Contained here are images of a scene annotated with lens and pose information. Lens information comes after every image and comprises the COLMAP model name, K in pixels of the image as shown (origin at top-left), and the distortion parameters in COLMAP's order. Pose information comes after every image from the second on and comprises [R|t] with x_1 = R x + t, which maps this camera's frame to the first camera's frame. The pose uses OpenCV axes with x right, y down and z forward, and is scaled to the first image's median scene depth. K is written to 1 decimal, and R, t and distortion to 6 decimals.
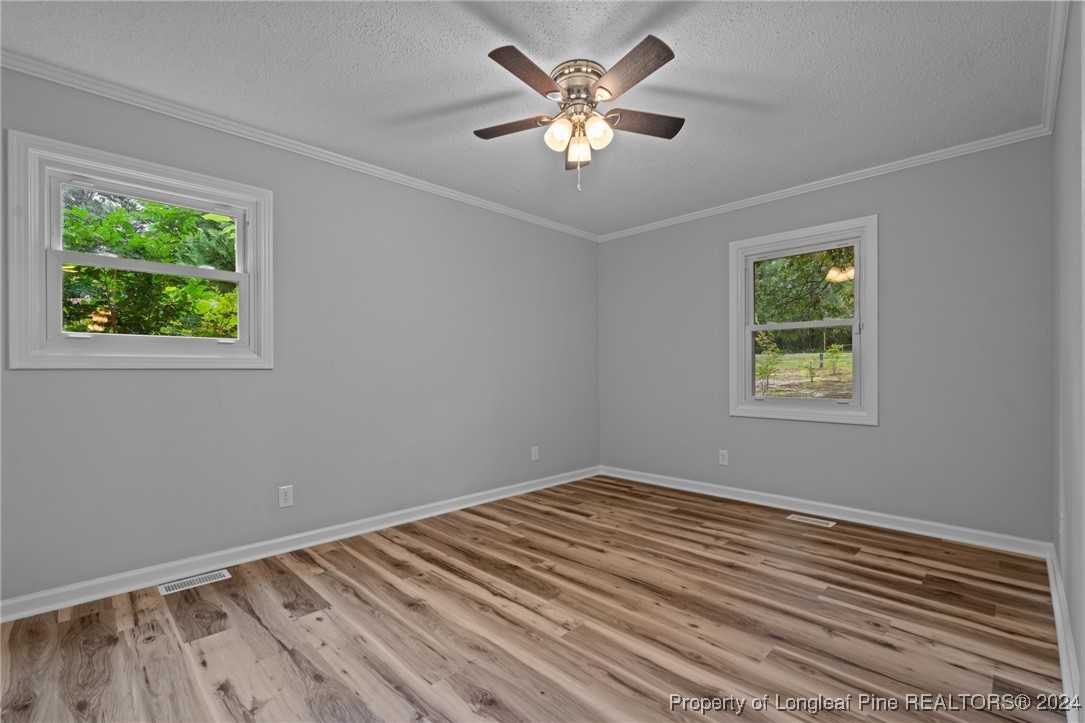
lens RADIAL K [[475.7, 0, 542.5], [0, 475.7, 361.5], [0, 0, 1]] dist [-0.004155, 0.000775]
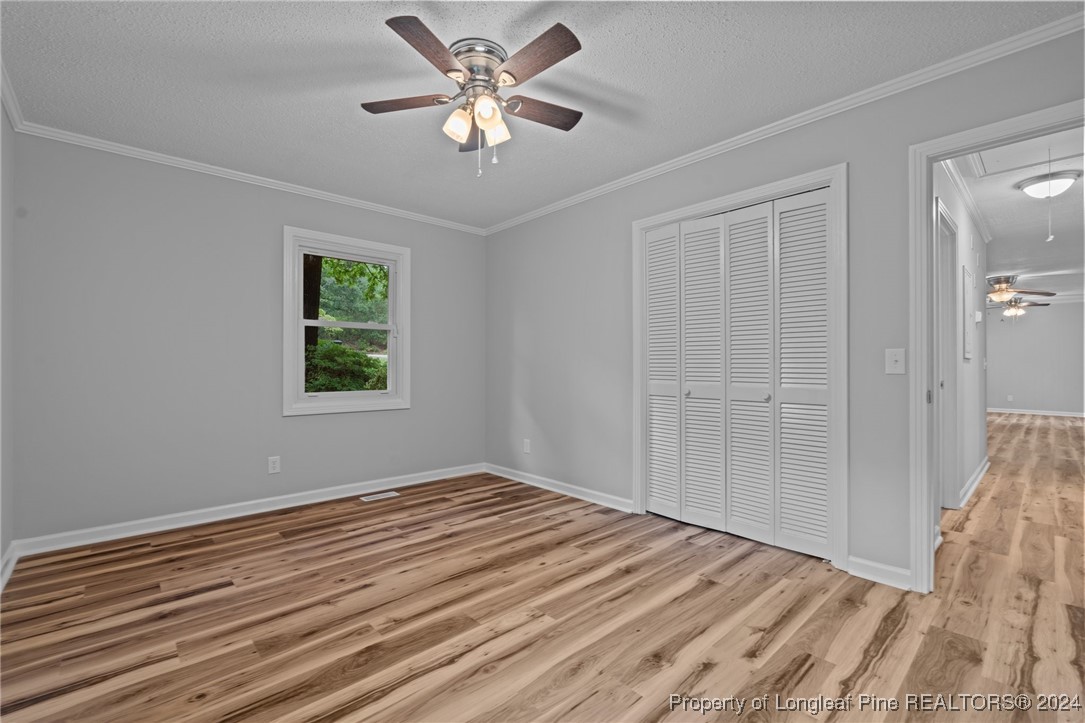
lens RADIAL K [[475.7, 0, 542.5], [0, 475.7, 361.5], [0, 0, 1]] dist [-0.004155, 0.000775]
pose [[0.037967, 0.013348, 0.999190, -0.739829], [-0.022412, 0.999671, -0.012503, 0.016337], [-0.999028, -0.021919, 0.038253, 0.725351]]
